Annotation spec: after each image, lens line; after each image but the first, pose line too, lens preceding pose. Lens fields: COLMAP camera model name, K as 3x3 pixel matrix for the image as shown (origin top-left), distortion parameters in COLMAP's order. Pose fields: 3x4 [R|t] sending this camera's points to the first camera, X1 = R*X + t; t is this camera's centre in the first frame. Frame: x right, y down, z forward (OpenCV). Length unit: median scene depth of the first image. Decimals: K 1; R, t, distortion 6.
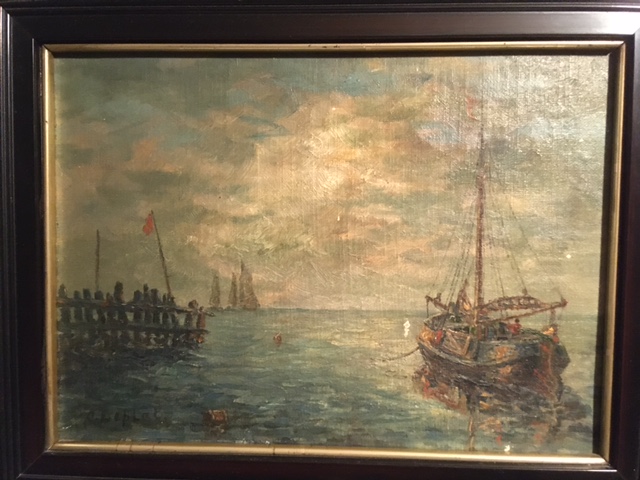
lens RADIAL K [[539.6, 0, 324.1], [0, 539.6, 242.2], [0, 0, 1]] dist [-0.001550, -0.016814]
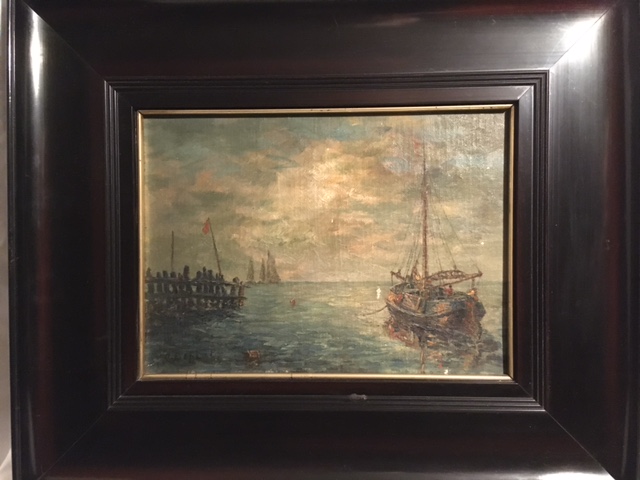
lens RADIAL K [[539.6, 0, 316.8], [0, 539.6, 238.7], [0, 0, 1]] dist [-0.001550, -0.016814]
pose [[0.999781, -0.014029, -0.015516, 0.006112], [0.013682, 0.999659, -0.022259, 0.038728], [0.015823, 0.022042, 0.999632, -0.513417]]
